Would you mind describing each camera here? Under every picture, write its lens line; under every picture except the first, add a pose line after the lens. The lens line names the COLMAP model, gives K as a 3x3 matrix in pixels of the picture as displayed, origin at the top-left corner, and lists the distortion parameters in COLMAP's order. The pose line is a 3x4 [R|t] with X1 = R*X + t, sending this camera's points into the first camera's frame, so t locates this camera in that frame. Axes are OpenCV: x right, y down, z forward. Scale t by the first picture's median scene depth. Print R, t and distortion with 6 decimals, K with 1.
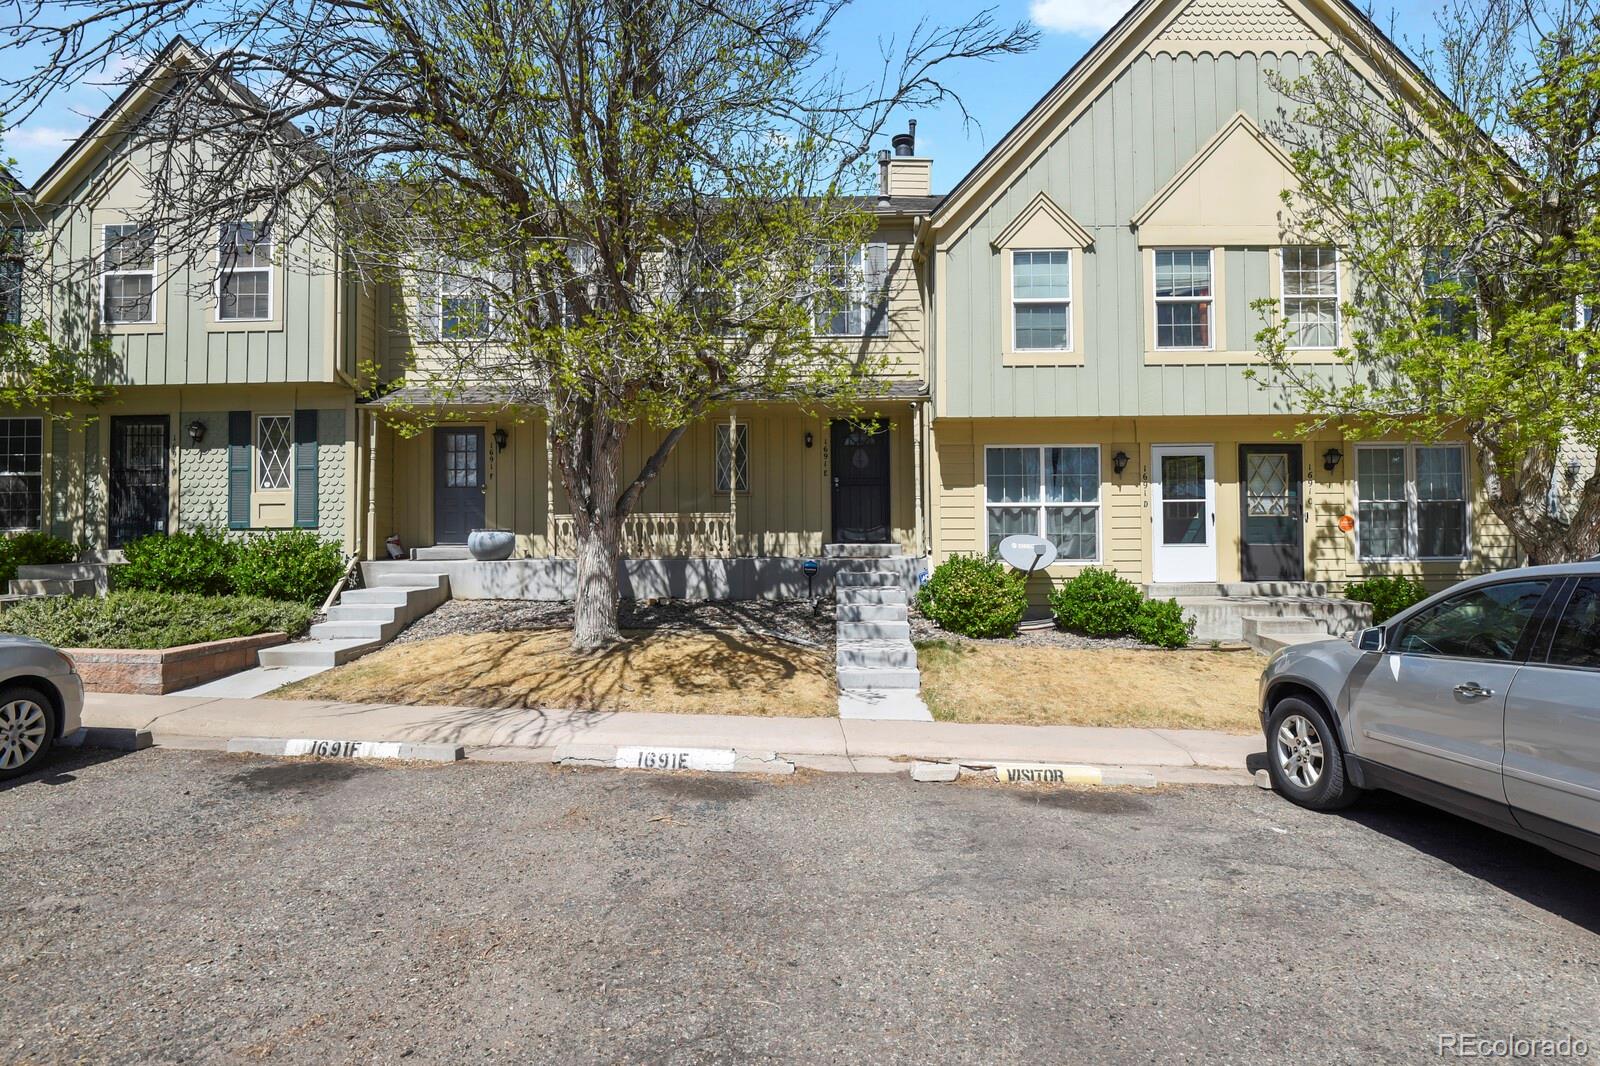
lens RADIAL K [[778.1, 0, 808.4], [0, 778.1, 527.6], [0, 0, 1]] dist [-0.001317, -0.009496]
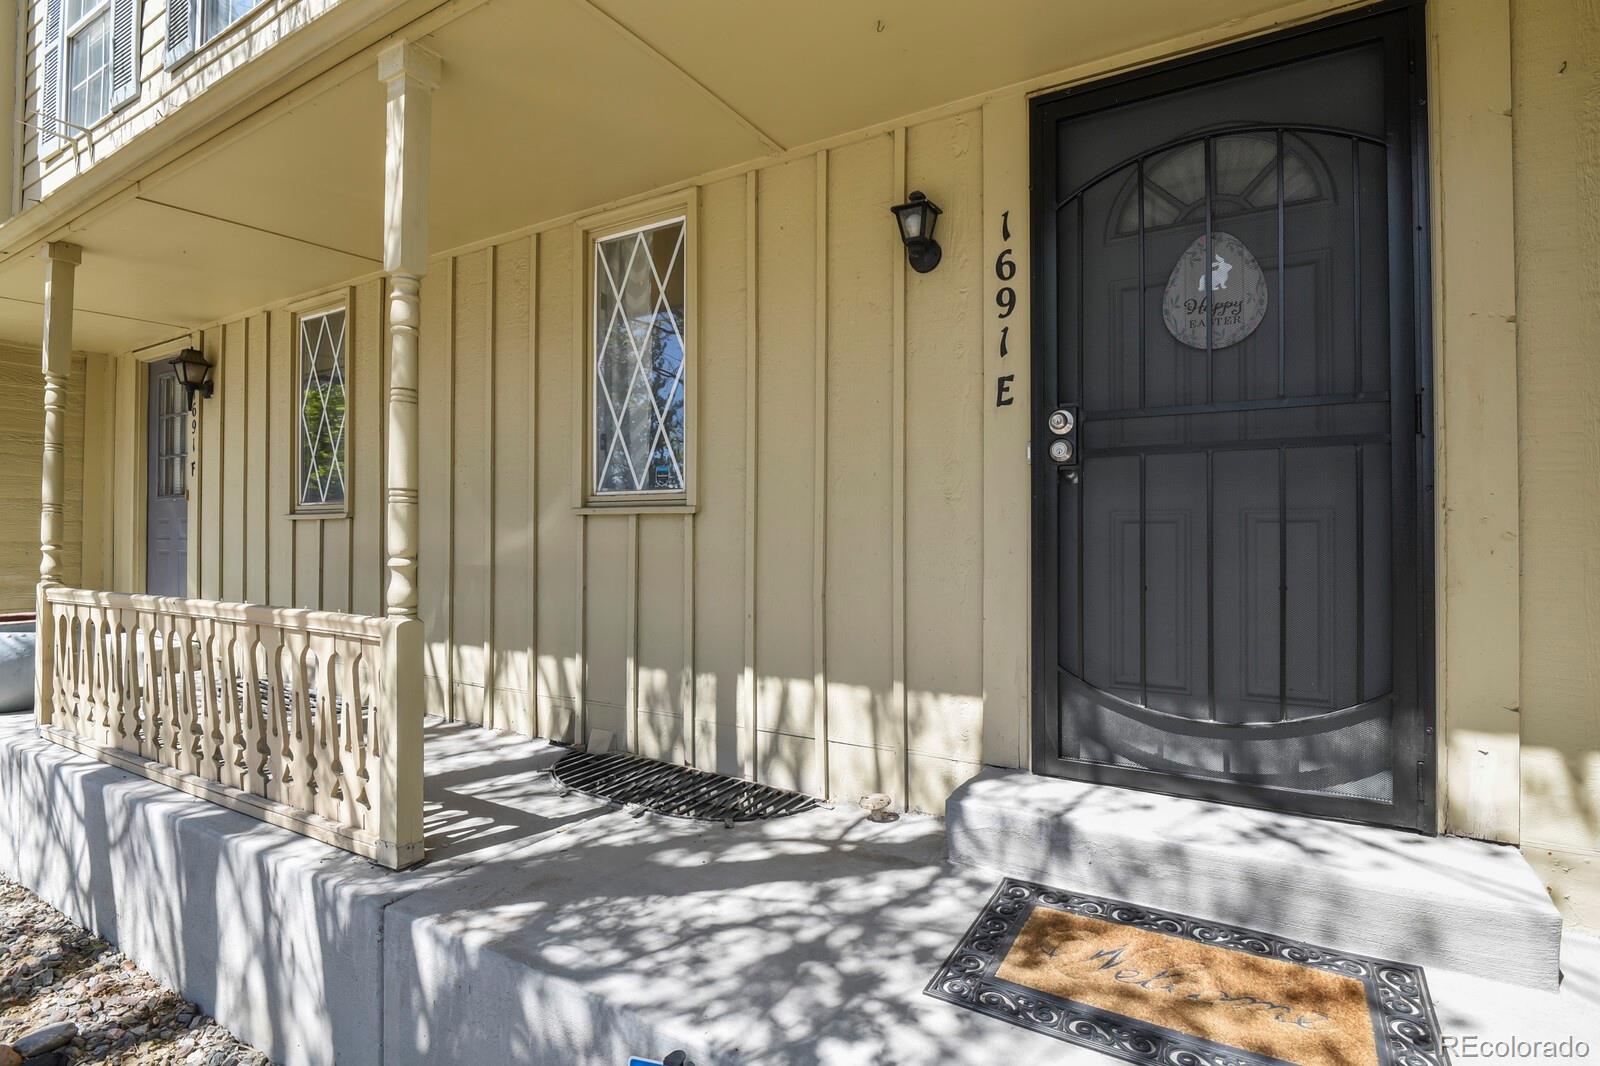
lens RADIAL K [[778.1, 0, 808.4], [0, 778.1, 527.6], [0, 0, 1]] dist [-0.001317, -0.009496]
pose [[0.871723, 0.005530, -0.489968, 0.086230], [0.001750, 0.999895, 0.014399, -0.046197], [0.489996, -0.013410, 0.871622, 0.941566]]
